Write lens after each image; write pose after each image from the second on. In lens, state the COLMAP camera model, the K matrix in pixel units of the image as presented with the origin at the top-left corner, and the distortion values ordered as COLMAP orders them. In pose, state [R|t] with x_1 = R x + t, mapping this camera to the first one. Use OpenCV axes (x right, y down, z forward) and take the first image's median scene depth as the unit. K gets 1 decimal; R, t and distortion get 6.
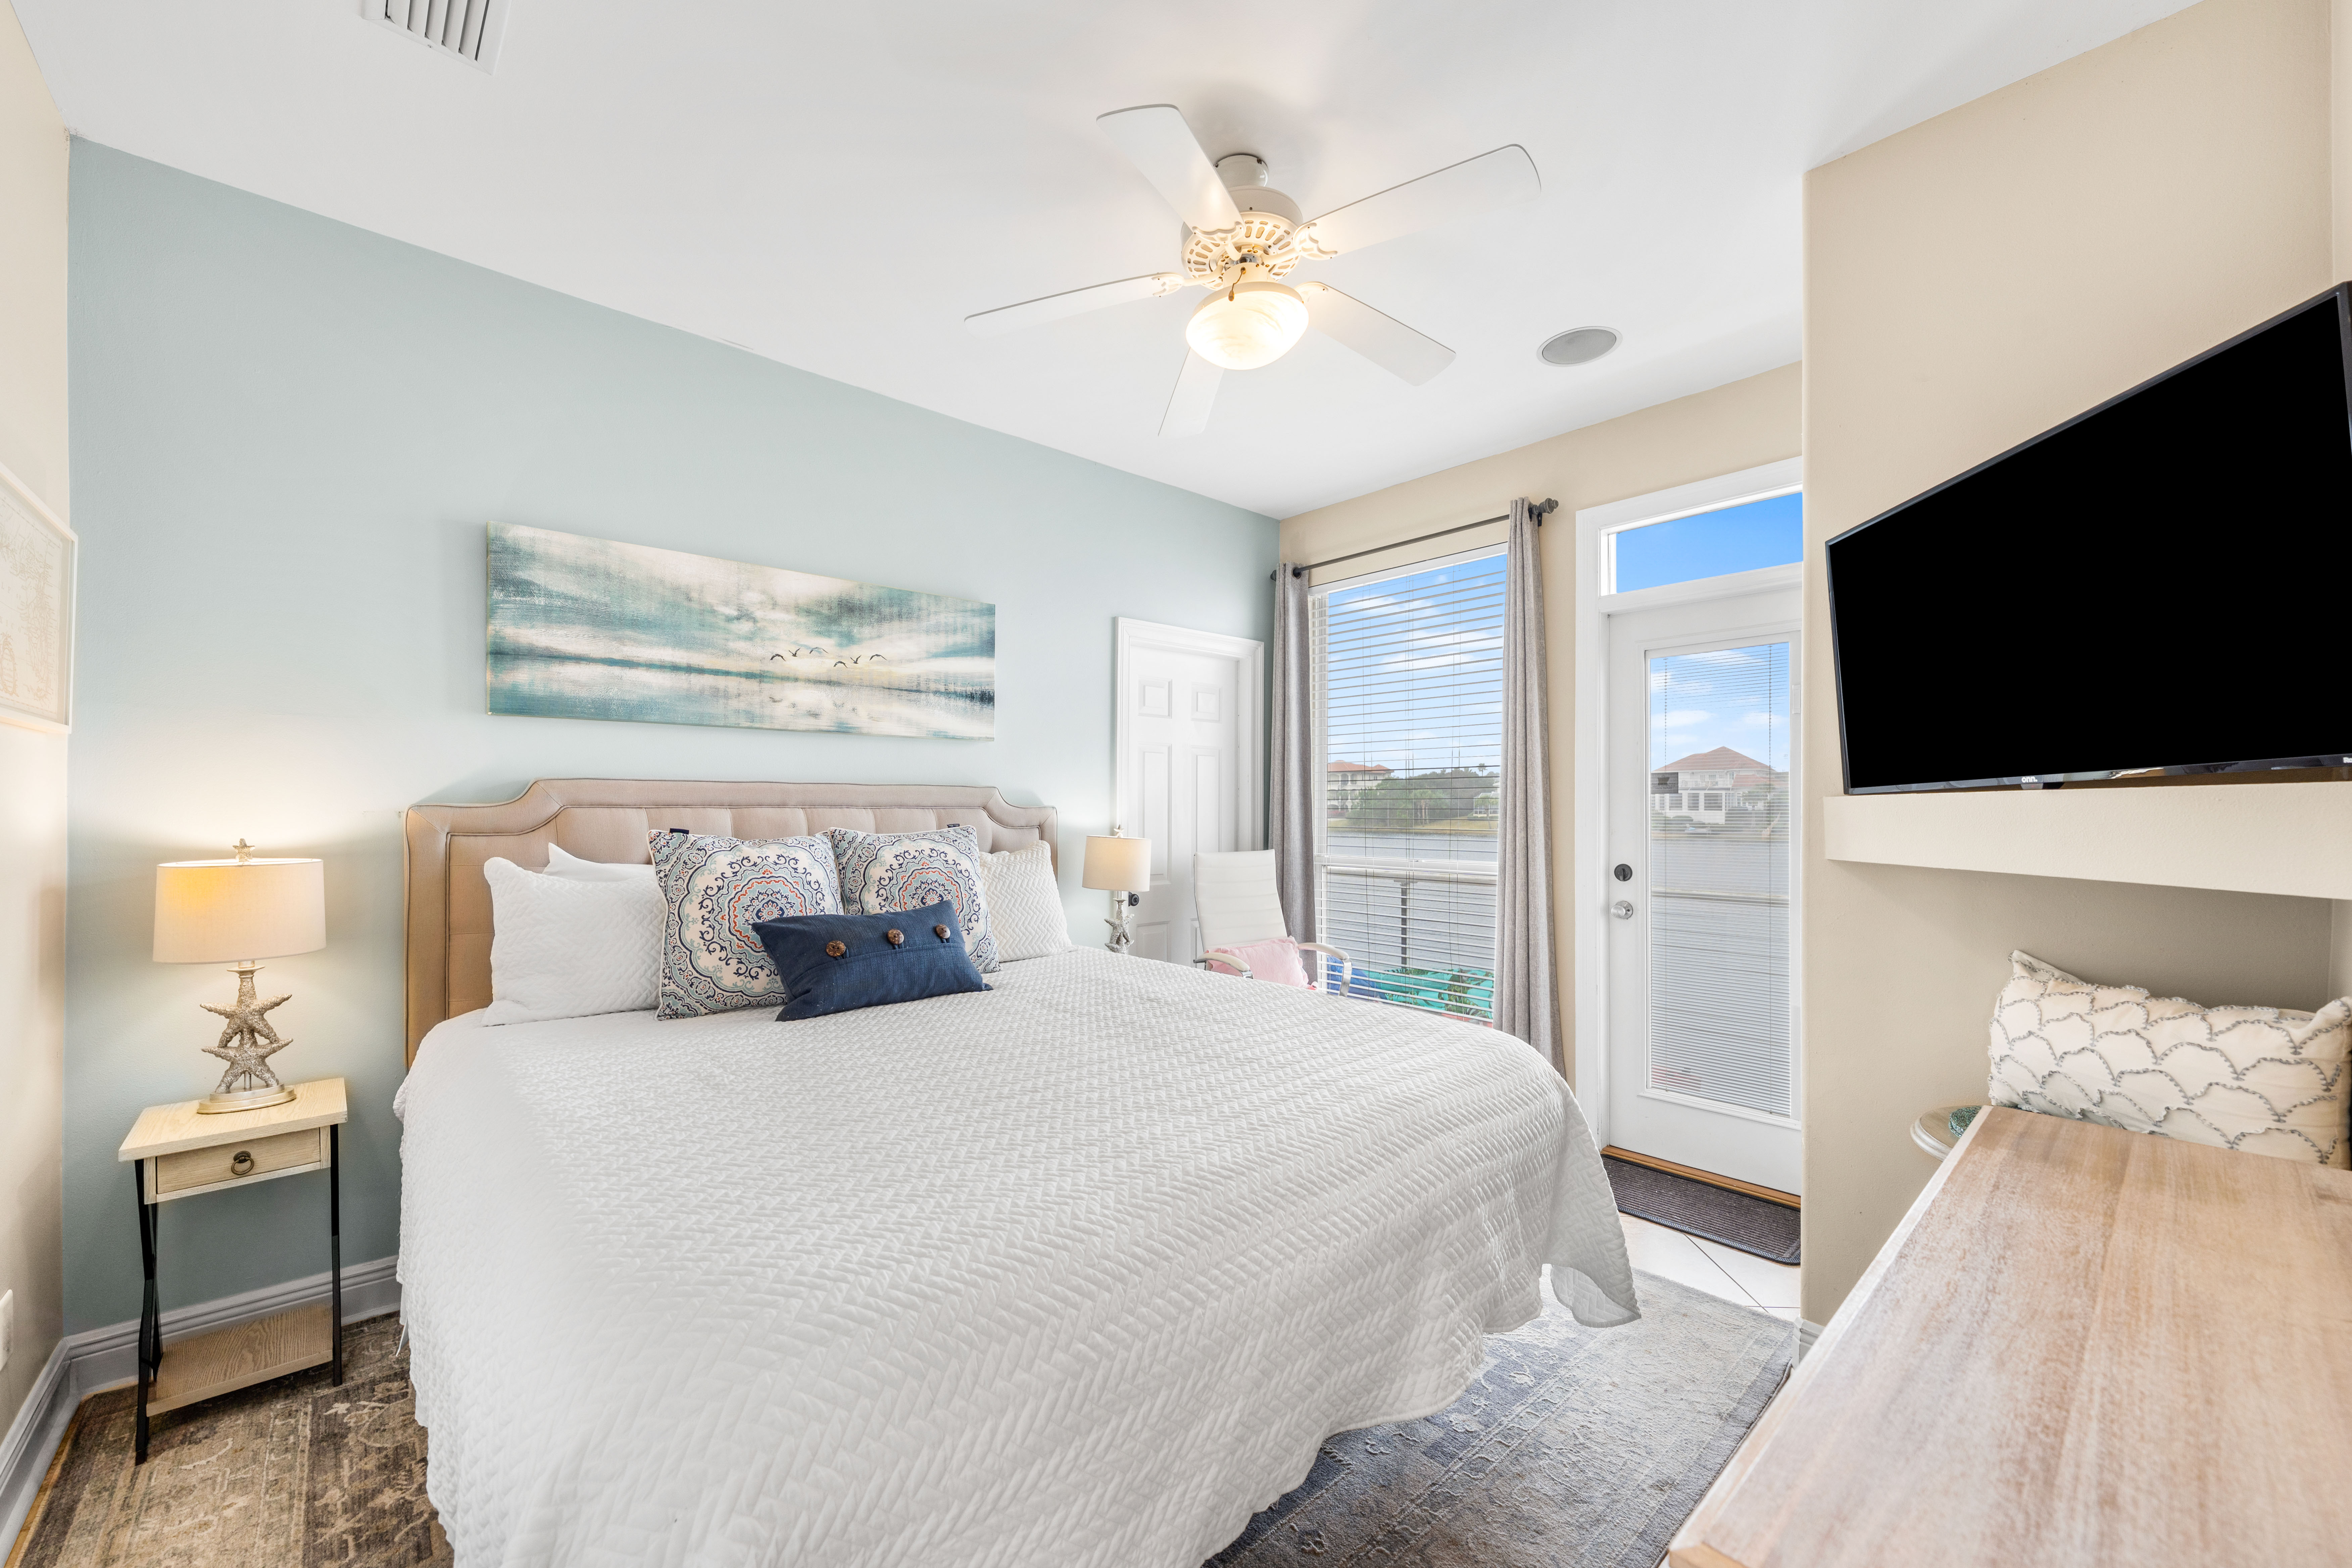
lens RADIAL K [[878.0, 0, 1173.1], [0, 878.0, 796.1], [0, 0, 1]] dist [-0.001189, 0.000080]
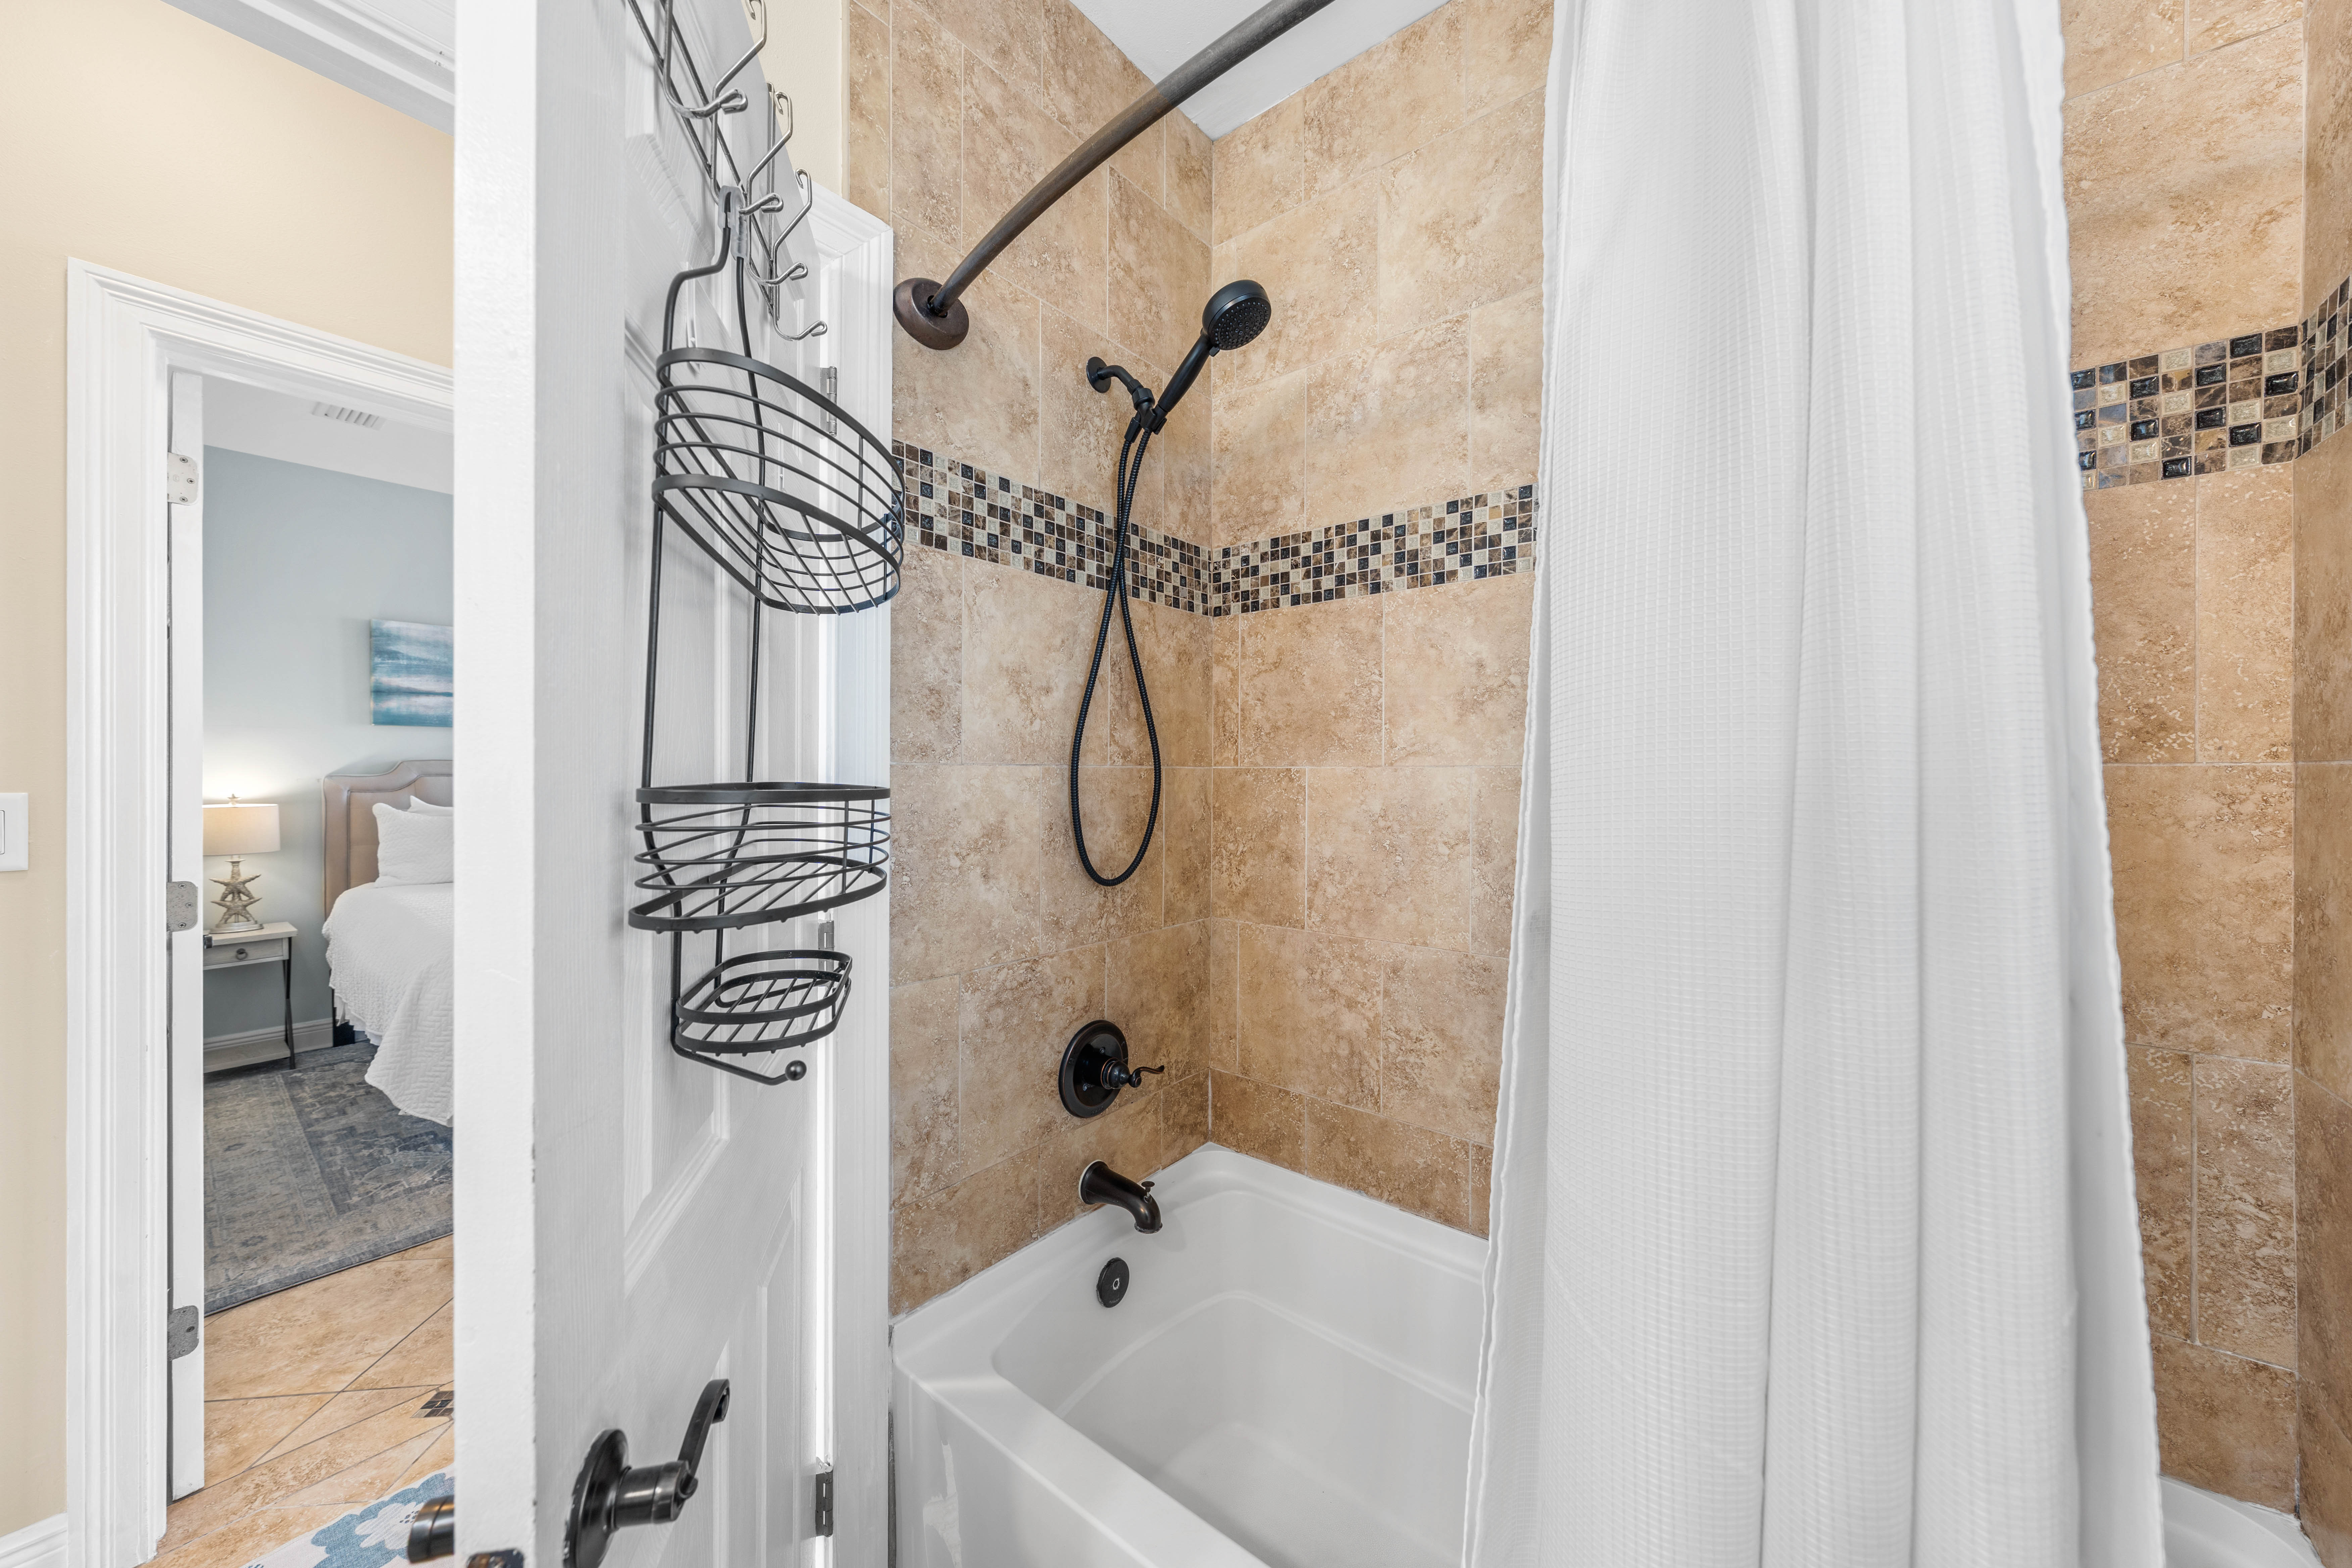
lens RADIAL K [[834.3, 0, 1178.0], [0, 834.3, 774.8], [0, 0, 1]] dist [0.000953, -0.000012]
pose [[0.990328, -0.000716, 0.138741, 0.650255], [-0.000160, 0.999980, 0.006307, -0.001252], [-0.138742, -0.006269, 0.990309, -0.972253]]
